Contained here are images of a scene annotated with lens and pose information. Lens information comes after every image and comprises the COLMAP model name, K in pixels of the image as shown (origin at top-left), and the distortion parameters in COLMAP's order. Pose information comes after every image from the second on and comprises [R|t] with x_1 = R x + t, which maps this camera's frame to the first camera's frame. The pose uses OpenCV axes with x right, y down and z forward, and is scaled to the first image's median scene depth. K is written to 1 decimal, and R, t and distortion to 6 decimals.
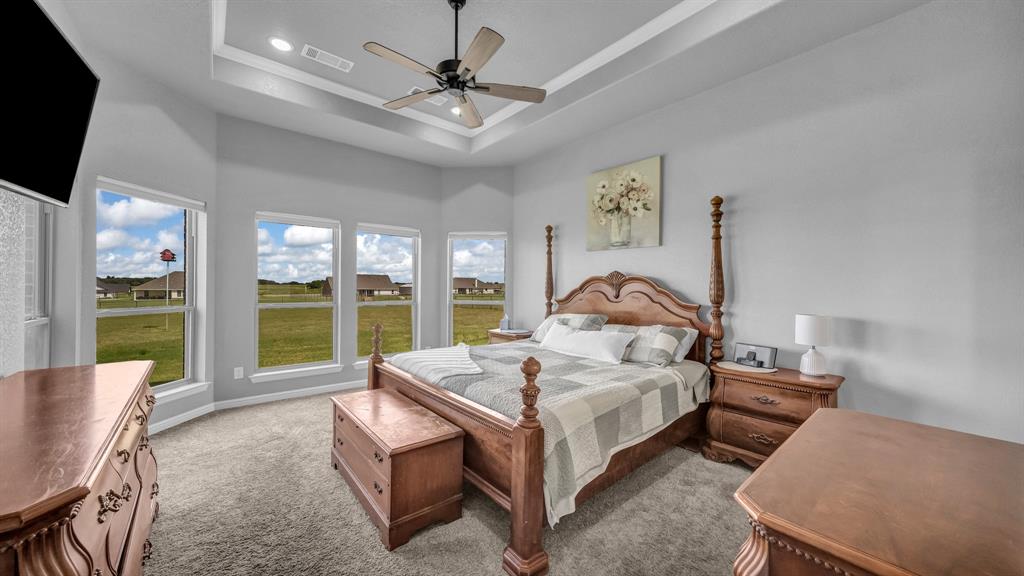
lens RADIAL K [[353.5, 0, 509.8], [0, 353.5, 284.5], [0, 0, 1]] dist [0.004433, 0.000637]
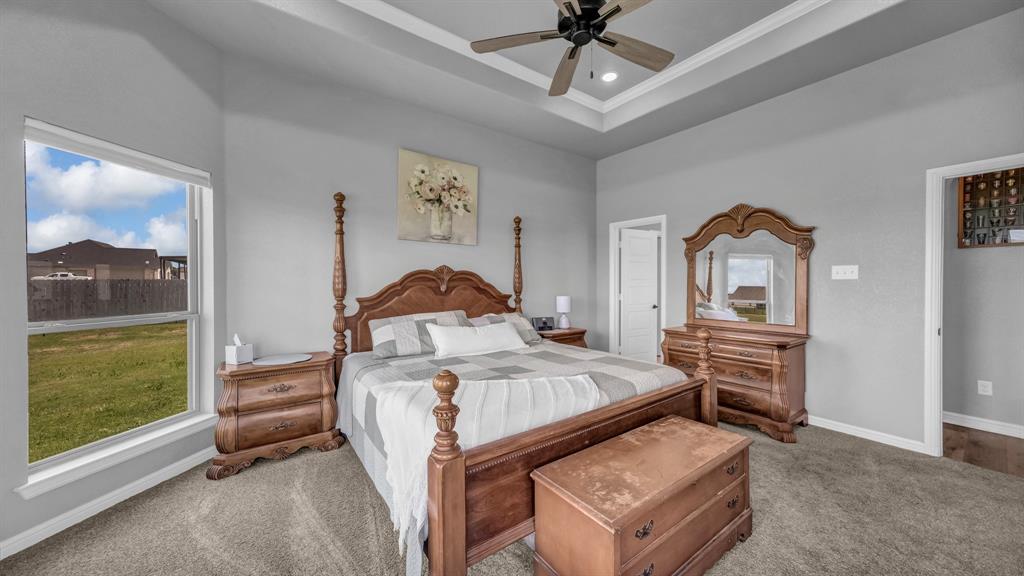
lens RADIAL K [[353.5, 0, 503.2], [0, 353.5, 280.3], [0, 0, 1]] dist [0.004433, 0.000637]
pose [[0.089451, -0.000984, 0.995991, -0.659844], [-0.003605, 0.999993, 0.001312, 0.002156], [-0.995985, -0.003708, 0.089447, 0.748108]]
